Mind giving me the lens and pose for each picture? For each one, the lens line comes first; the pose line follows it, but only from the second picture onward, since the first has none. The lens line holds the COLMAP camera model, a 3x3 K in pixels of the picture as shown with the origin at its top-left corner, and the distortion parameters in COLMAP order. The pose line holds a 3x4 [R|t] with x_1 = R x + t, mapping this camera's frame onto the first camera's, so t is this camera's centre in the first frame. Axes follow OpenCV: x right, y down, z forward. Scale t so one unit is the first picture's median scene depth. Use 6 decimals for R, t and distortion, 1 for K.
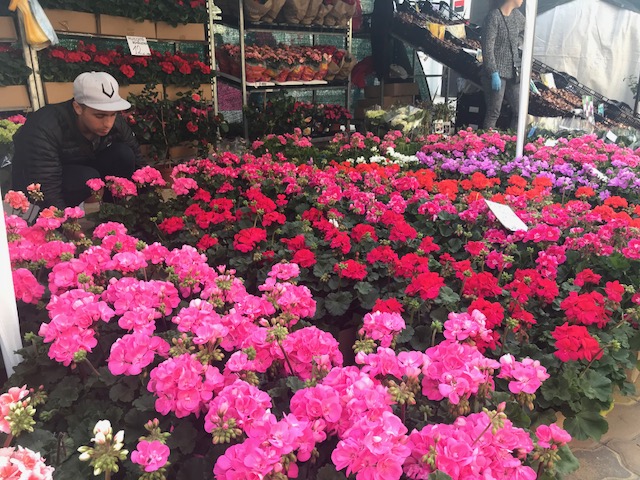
lens RADIAL K [[525.4, 0, 324.1], [0, 525.4, 238.3], [0, 0, 1]] dist [0.027800, -0.028405]
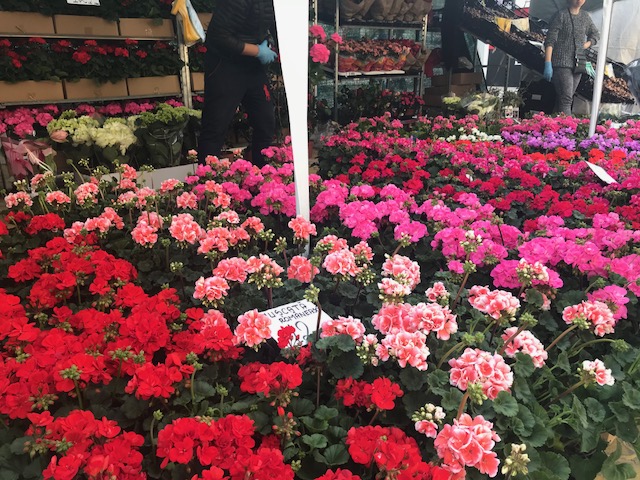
lens RADIAL K [[525.4, 0, 316.9], [0, 525.4, 240.7], [0, 0, 1]] dist [0.027800, -0.028405]
pose [[0.997875, 0.020755, -0.061767, -0.121960], [-0.019266, 0.999512, 0.024604, 0.045788], [0.062247, -0.023362, 0.997787, -0.165668]]
